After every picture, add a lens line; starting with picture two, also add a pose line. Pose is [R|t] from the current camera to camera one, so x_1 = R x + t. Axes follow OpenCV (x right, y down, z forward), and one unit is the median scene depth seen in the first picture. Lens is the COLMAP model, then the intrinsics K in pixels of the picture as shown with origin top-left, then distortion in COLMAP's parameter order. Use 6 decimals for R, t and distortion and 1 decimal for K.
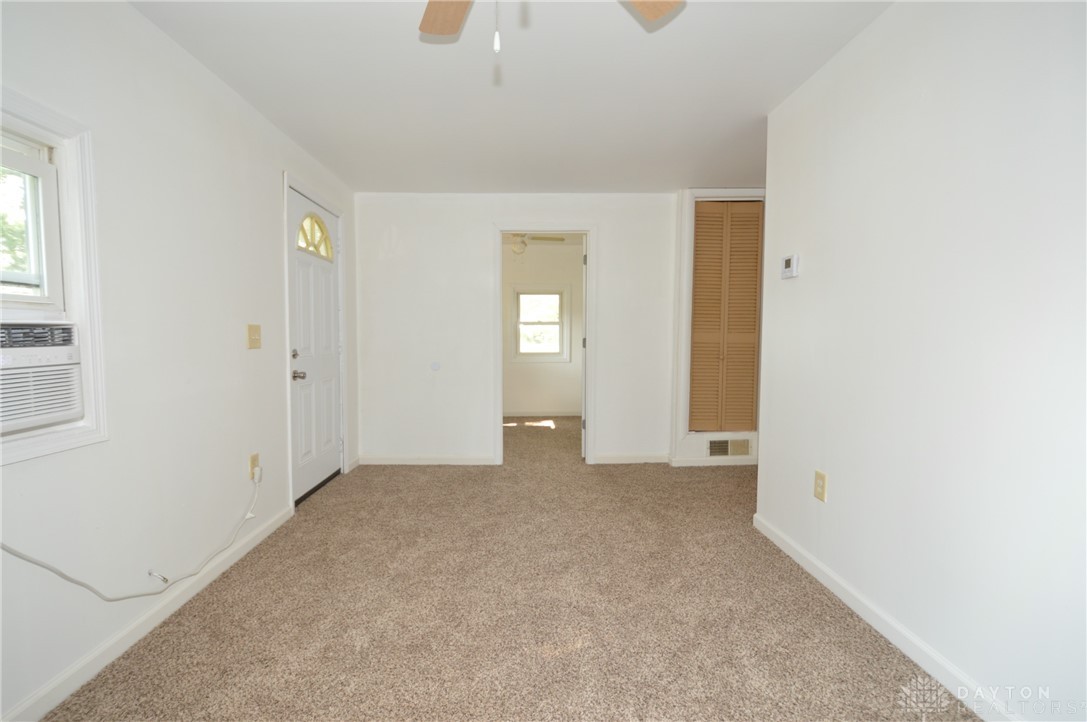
lens RADIAL K [[481.7, 0, 534.3], [0, 481.7, 364.4], [0, 0, 1]] dist [0.001937, -0.010073]
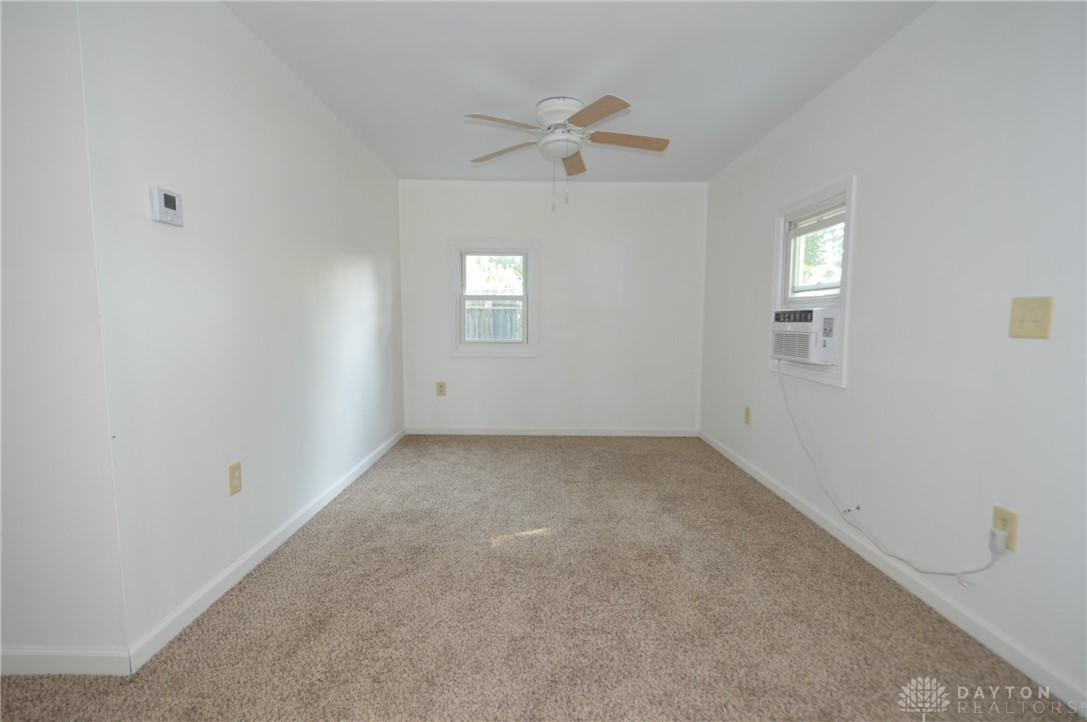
lens RADIAL K [[481.7, 0, 534.3], [0, 481.7, 364.4], [0, 0, 1]] dist [0.001937, -0.010073]
pose [[-0.999896, -0.006823, 0.012691, 0.018983], [-0.004785, 0.988021, 0.154244, -0.097554], [-0.013591, 0.154168, -0.987951, 1.761785]]
